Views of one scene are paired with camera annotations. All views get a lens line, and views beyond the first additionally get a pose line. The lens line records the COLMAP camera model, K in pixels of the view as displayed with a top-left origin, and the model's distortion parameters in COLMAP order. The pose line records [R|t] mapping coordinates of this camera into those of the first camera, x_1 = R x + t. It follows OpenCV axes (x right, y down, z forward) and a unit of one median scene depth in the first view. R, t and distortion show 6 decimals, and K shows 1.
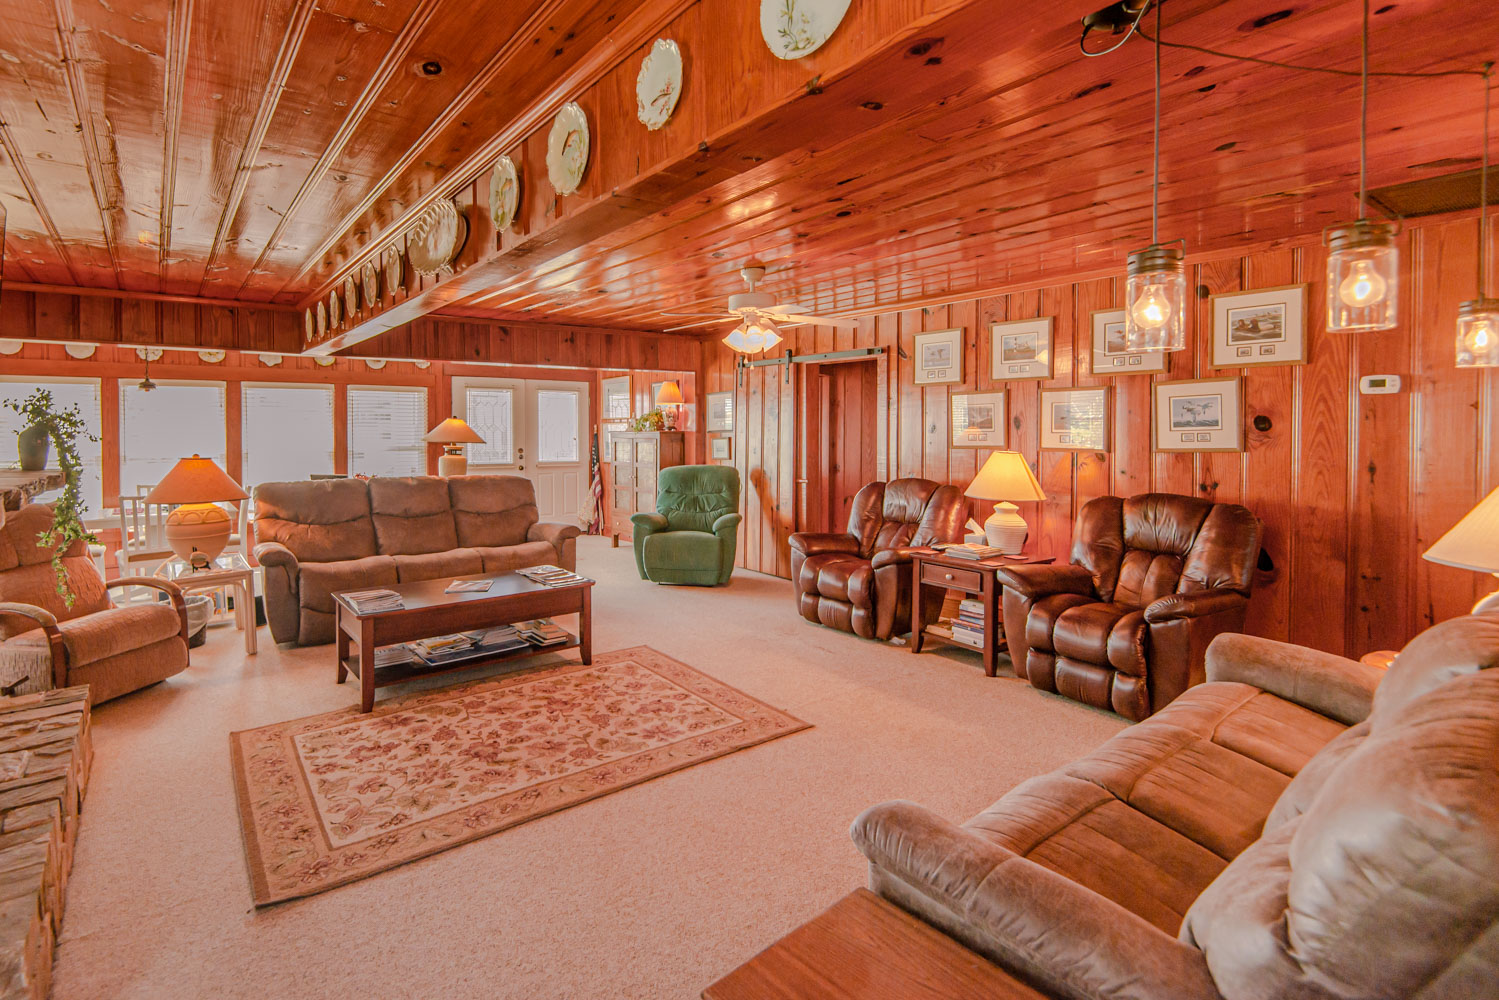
lens RADIAL K [[705.1, 0, 718.5], [0, 705.1, 439.9], [0, 0, 1]] dist [0.020309, -0.000674]
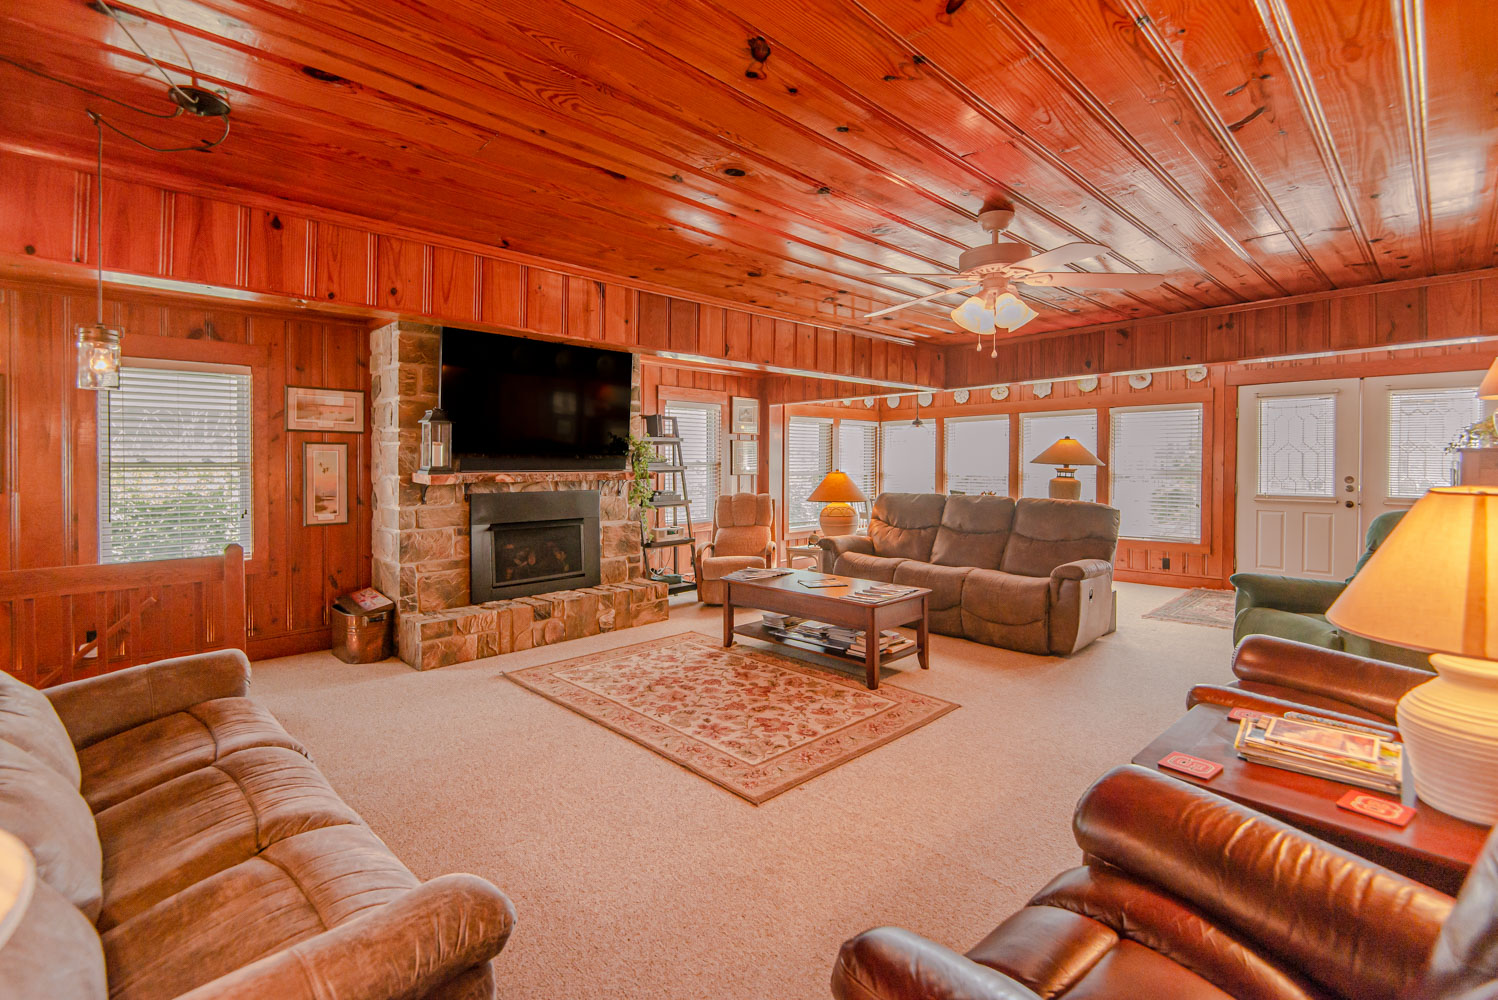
lens RADIAL K [[704.6, 0, 768.6], [0, 704.6, 466.9], [0, 0, 1]] dist [0.020309, -0.000674]
pose [[0.135245, 0.007900, -0.990781, 0.914360], [-0.011395, 0.999914, 0.006418, 0.009568], [0.990747, 0.010422, 0.135324, 0.875270]]
